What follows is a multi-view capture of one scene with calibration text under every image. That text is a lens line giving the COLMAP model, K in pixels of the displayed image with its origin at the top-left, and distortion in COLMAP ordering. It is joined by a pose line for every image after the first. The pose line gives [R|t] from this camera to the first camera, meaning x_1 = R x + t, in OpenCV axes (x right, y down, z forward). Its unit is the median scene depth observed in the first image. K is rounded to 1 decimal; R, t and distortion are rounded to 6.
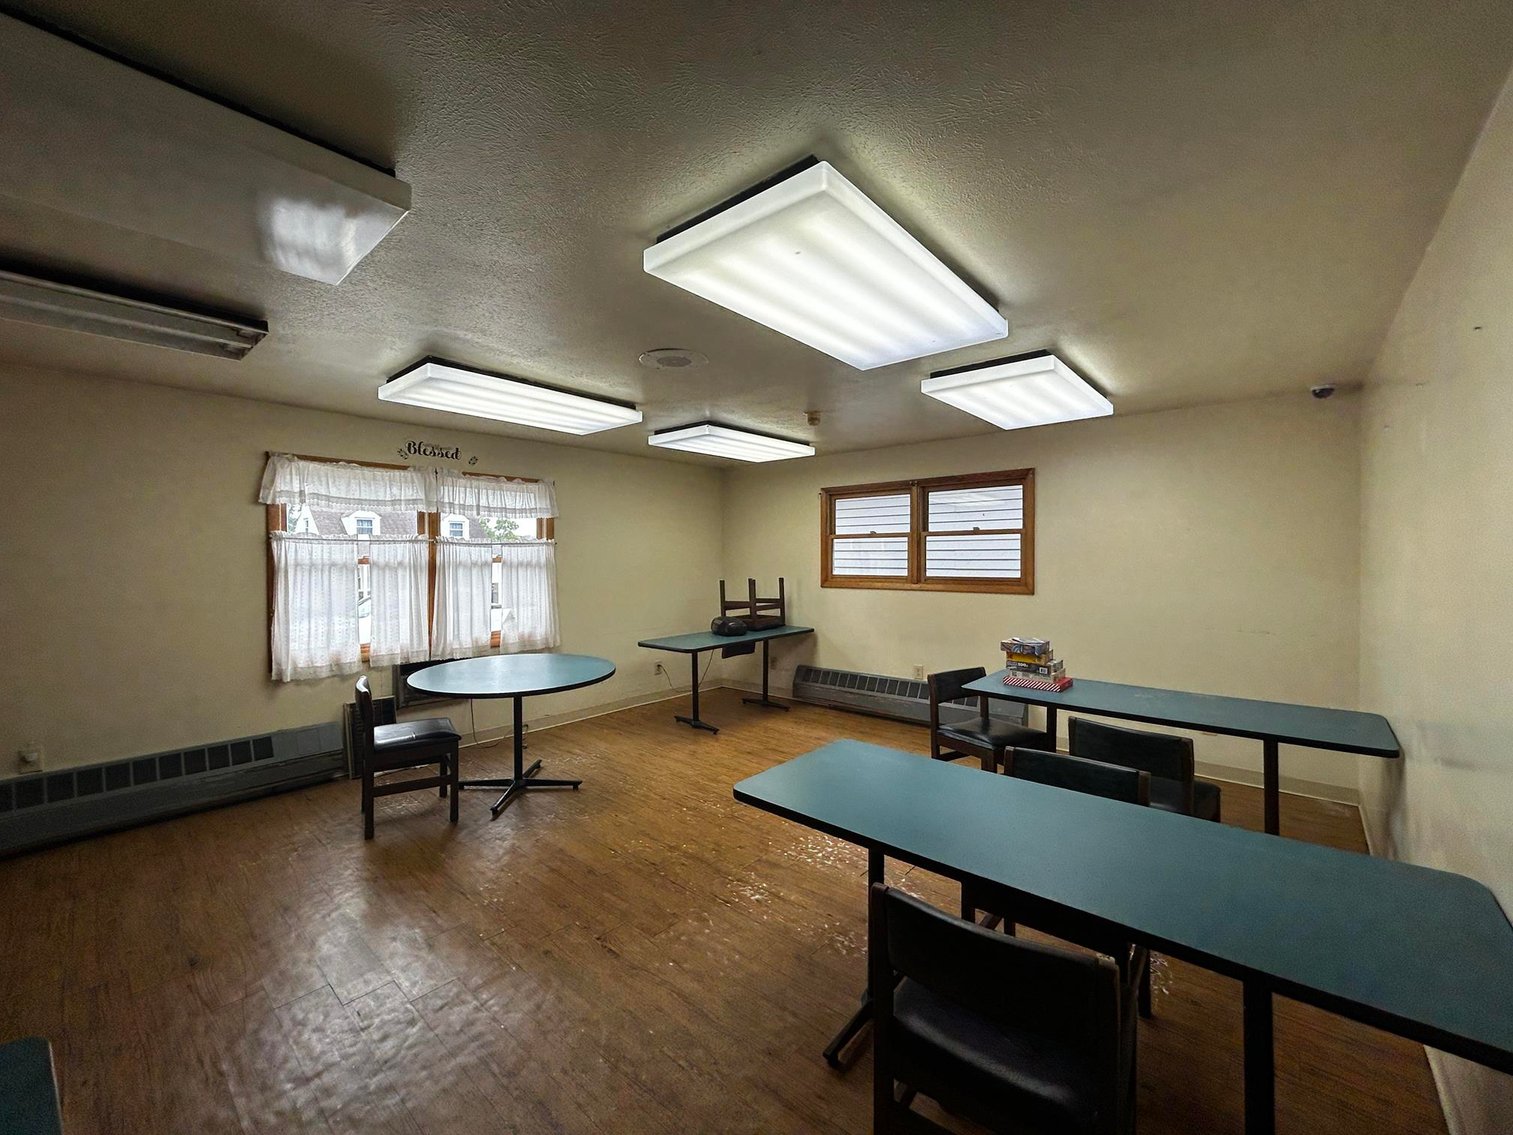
lens RADIAL K [[609.7, 0, 754.5], [0, 609.7, 561.5], [0, 0, 1]] dist [0.000012, -0.000132]
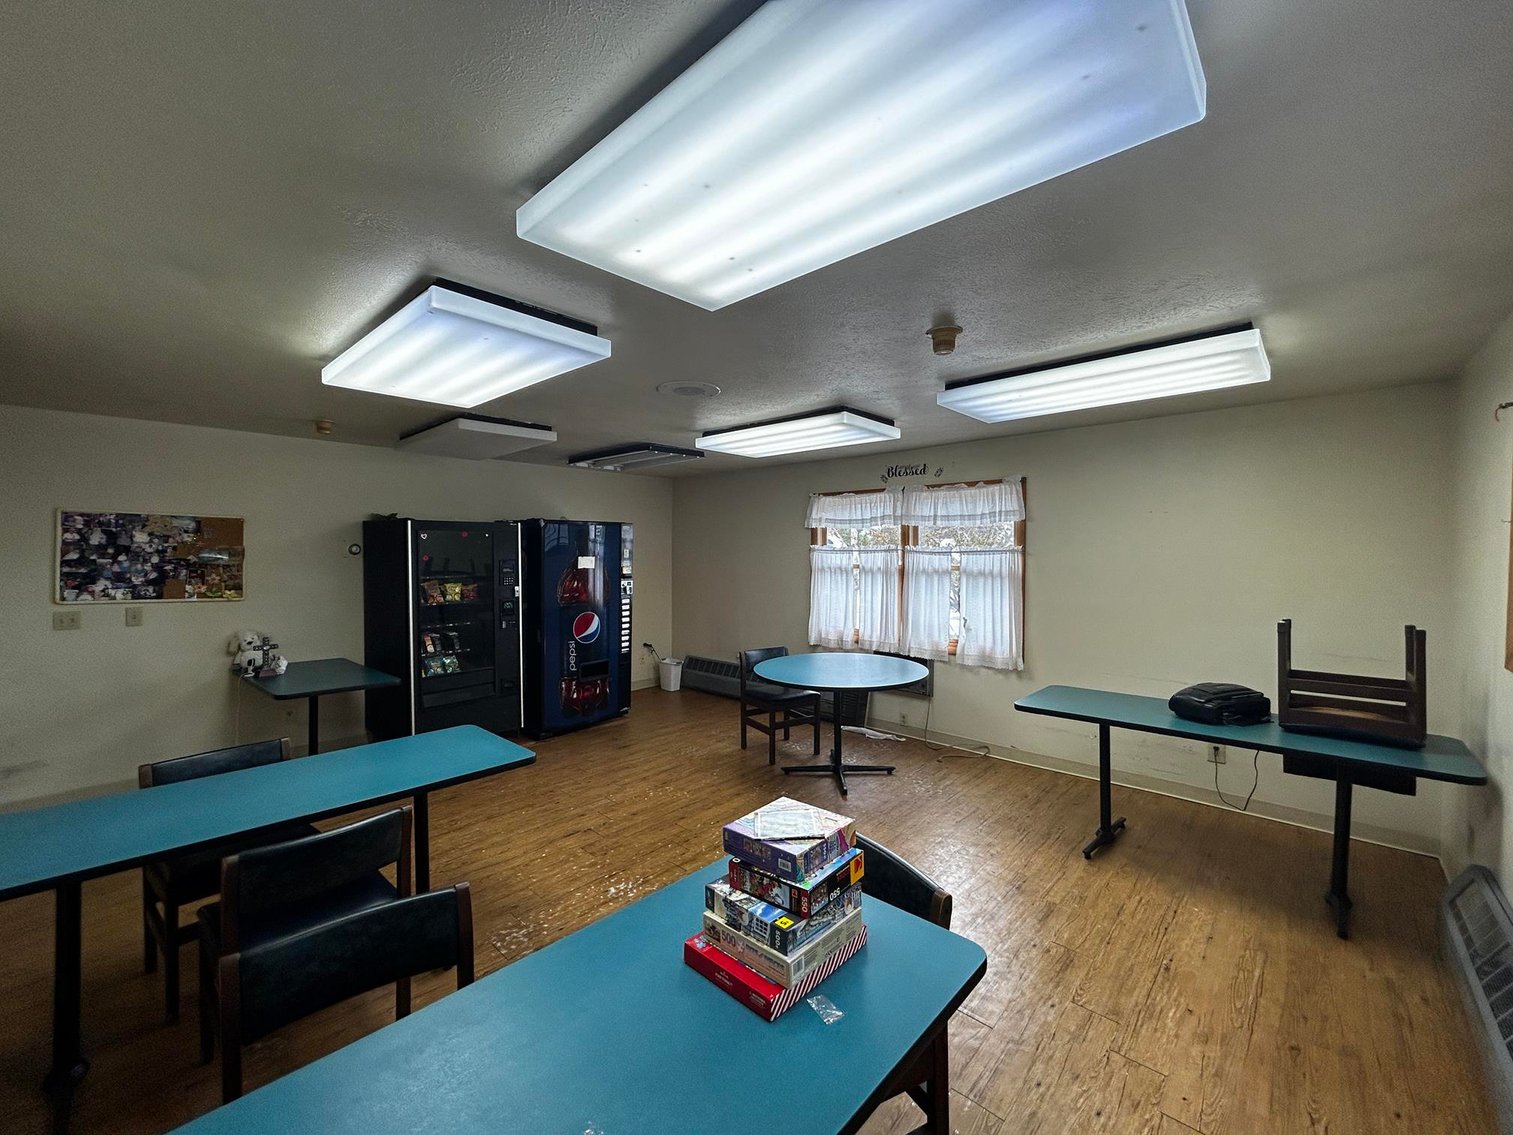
lens RADIAL K [[609.7, 0, 754.5], [0, 609.7, 561.5], [0, 0, 1]] dist [0.000012, -0.000132]
pose [[-0.024690, 0.019519, -0.999505, 0.605466], [-0.012139, 0.999730, 0.019823, -0.030363], [0.999621, 0.012622, -0.024446, 0.725102]]
